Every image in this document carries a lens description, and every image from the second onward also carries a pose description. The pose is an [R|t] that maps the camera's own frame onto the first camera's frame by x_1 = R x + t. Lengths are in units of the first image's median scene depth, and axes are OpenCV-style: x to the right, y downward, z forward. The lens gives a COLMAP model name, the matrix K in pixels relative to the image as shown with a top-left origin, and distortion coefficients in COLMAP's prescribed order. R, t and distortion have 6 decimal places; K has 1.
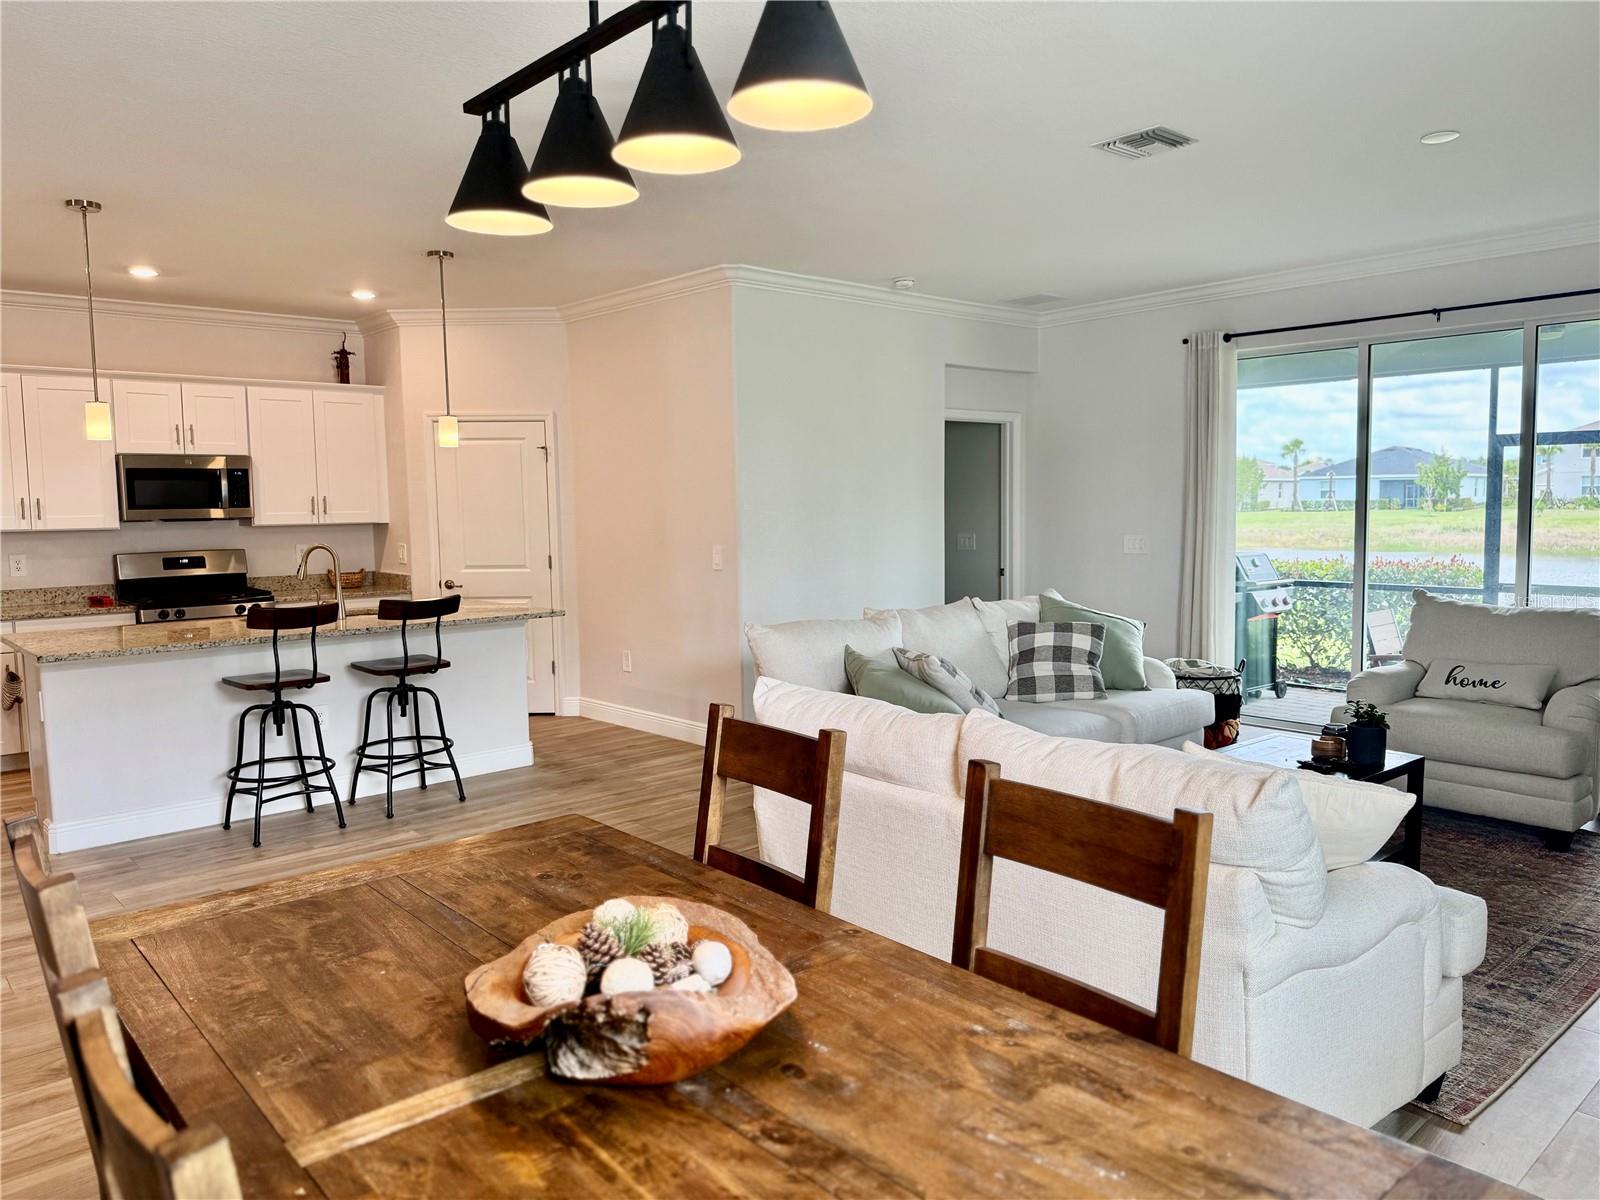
lens RADIAL K [[1130.9, 0, 817.7], [0, 1130.9, 603.3], [0, 0, 1]] dist [0.076144, -0.096170]
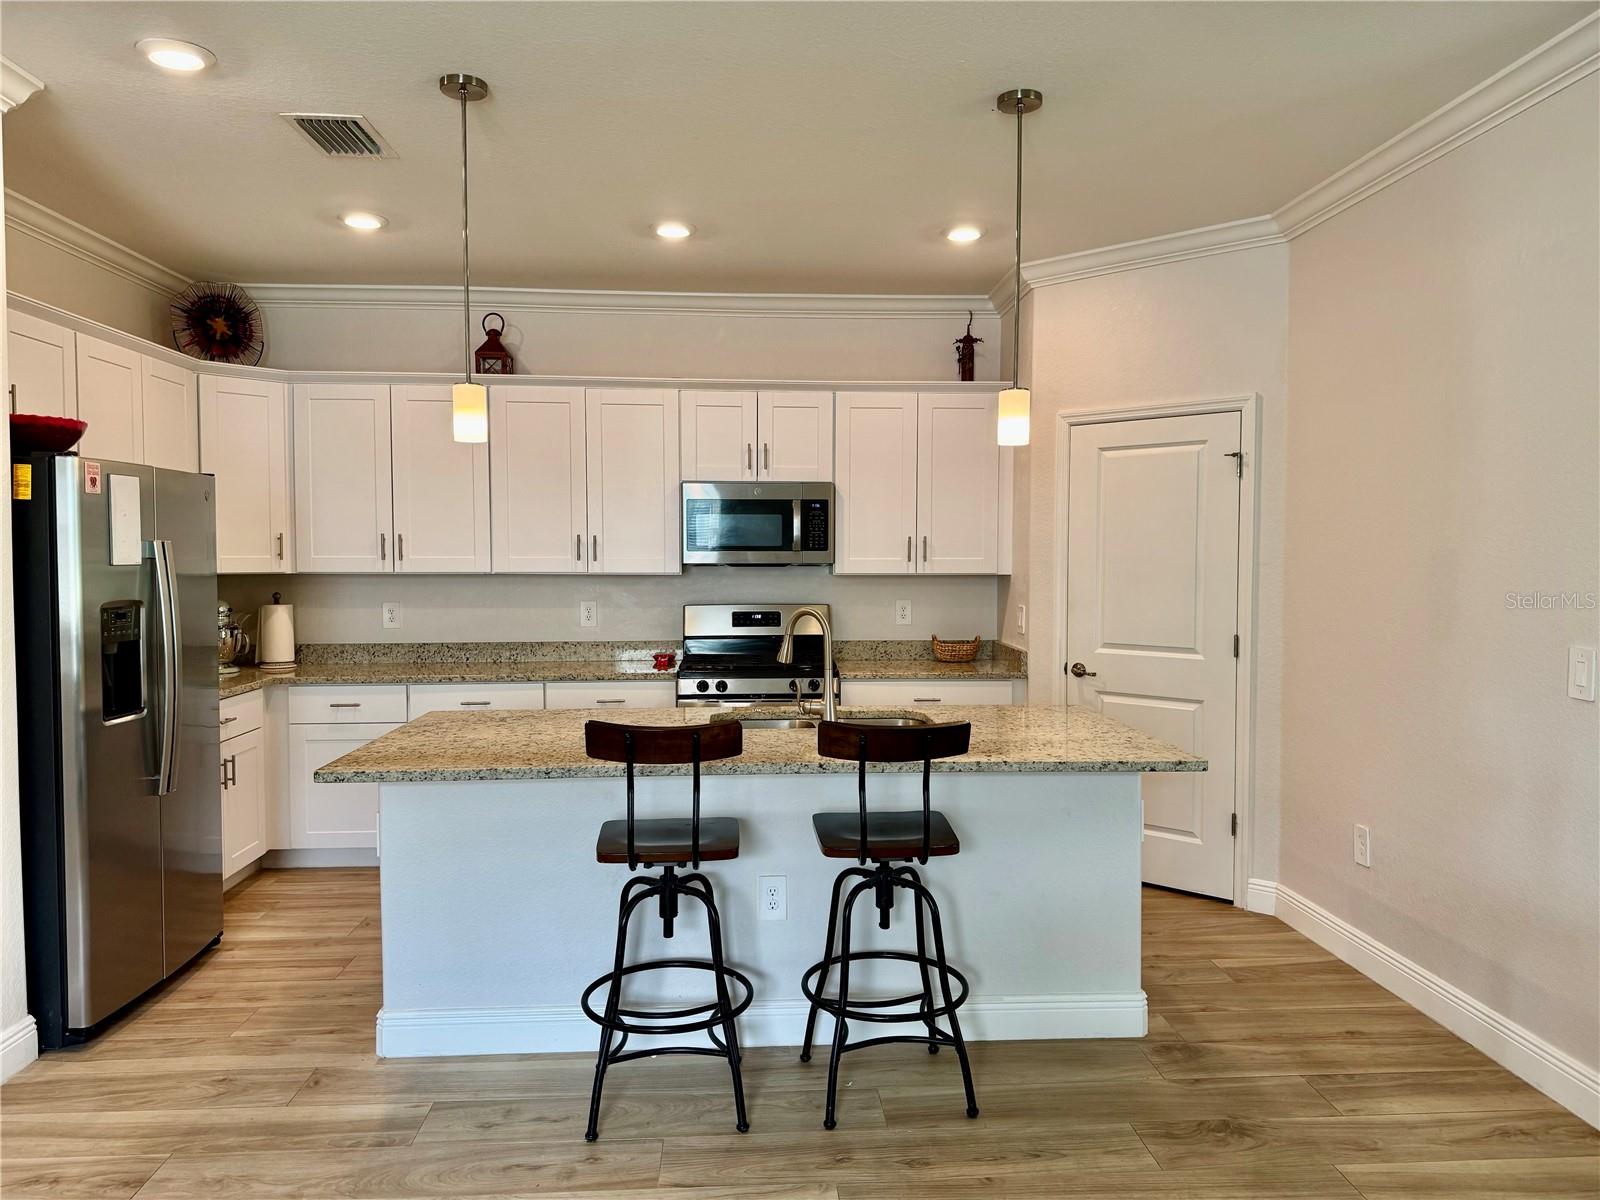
lens RADIAL K [[1130.9, 0, 795.6], [0, 1130.9, 599.0], [0, 0, 1]] dist [0.076144, -0.096170]
pose [[0.778529, 0.040118, -0.626325, -0.045884], [-0.069028, 0.997374, -0.021918, -0.035033], [0.623801, 0.060298, 0.779254, 0.423244]]
